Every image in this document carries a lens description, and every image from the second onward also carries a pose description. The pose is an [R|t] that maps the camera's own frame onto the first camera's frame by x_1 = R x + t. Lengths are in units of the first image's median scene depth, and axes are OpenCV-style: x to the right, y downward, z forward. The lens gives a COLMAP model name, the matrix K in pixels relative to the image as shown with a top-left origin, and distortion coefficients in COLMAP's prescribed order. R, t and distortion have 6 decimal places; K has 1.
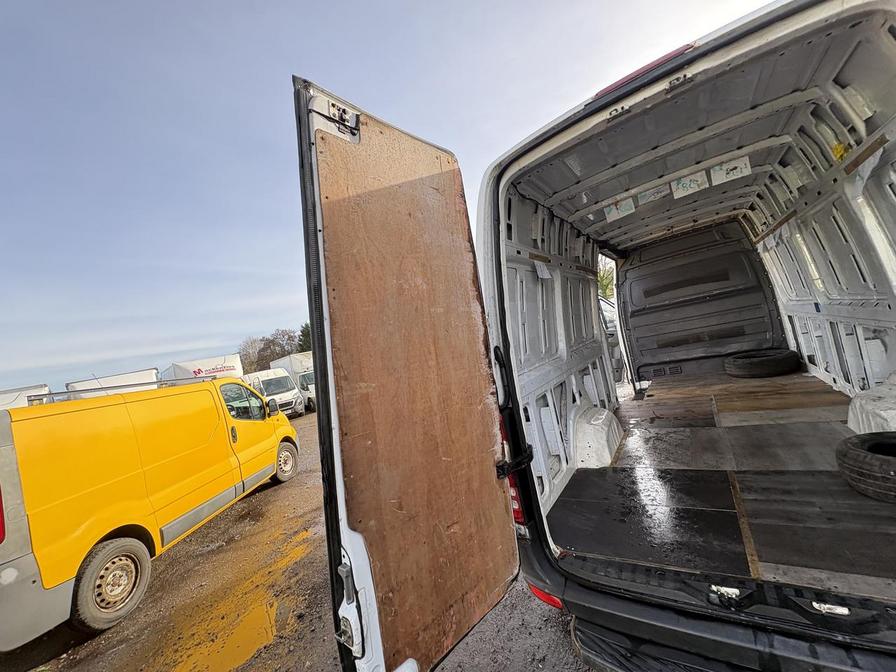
lens RADIAL K [[355.7, 0, 444.7], [0, 355.7, 337.8], [0, 0, 1]] dist [-0.001137, 0.000532]
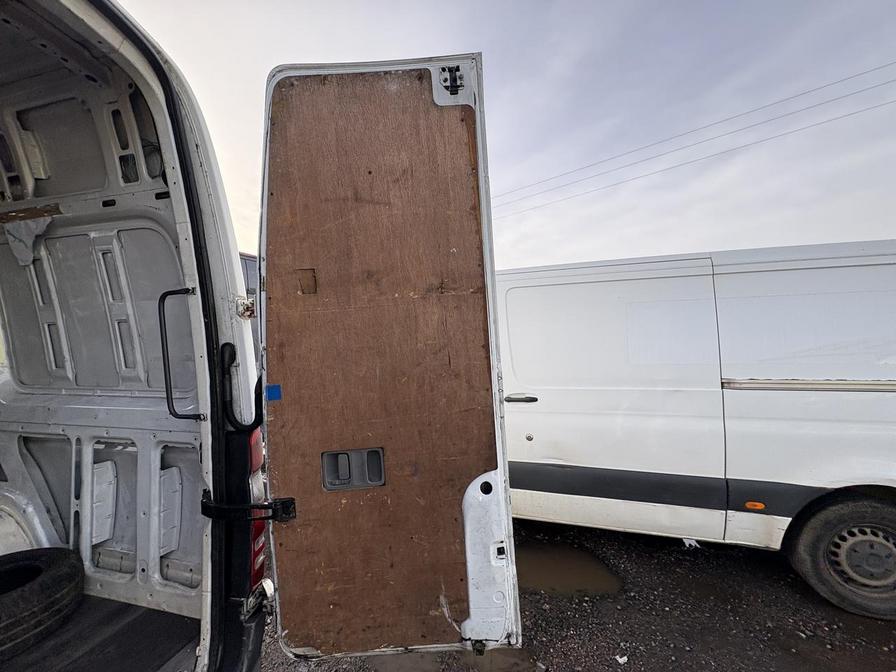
lens RADIAL K [[355.7, 0, 446.5], [0, 355.7, 337.4], [0, 0, 1]] dist [-0.001137, 0.000532]
pose [[-0.355091, 0.235812, 0.904601, 0.116621], [0.056556, 0.971308, -0.231001, 0.024027], [-0.933119, -0.030866, -0.358240, 0.335470]]
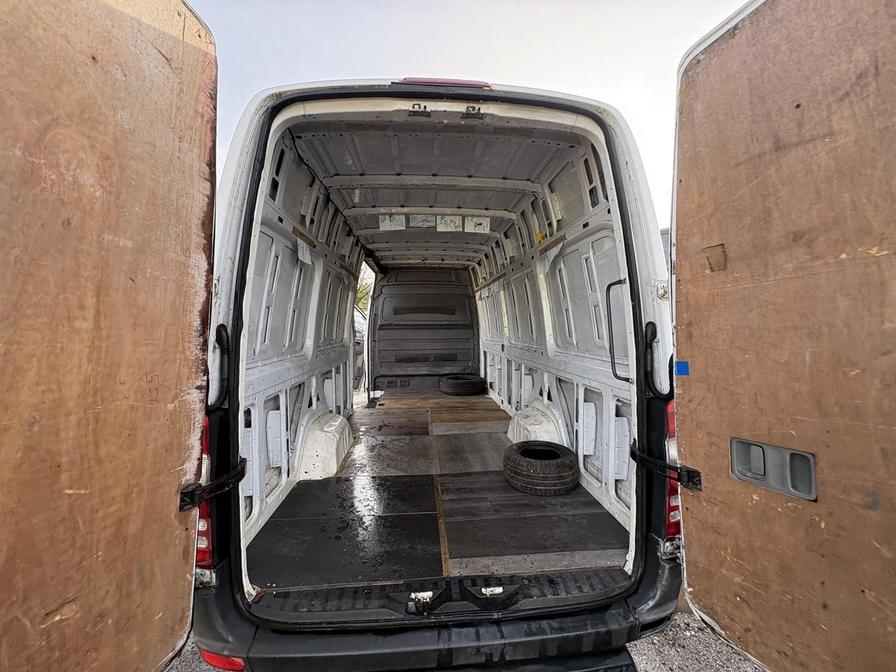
lens RADIAL K [[355.7, 0, 449.8], [0, 355.7, 336.4], [0, 0, 1]] dist [-0.001137, 0.000532]
pose [[0.749923, 0.183665, 0.635518, 0.040462], [-0.173031, 0.981700, -0.079532, 0.027509], [-0.638495, -0.050322, 0.767979, 0.150167]]
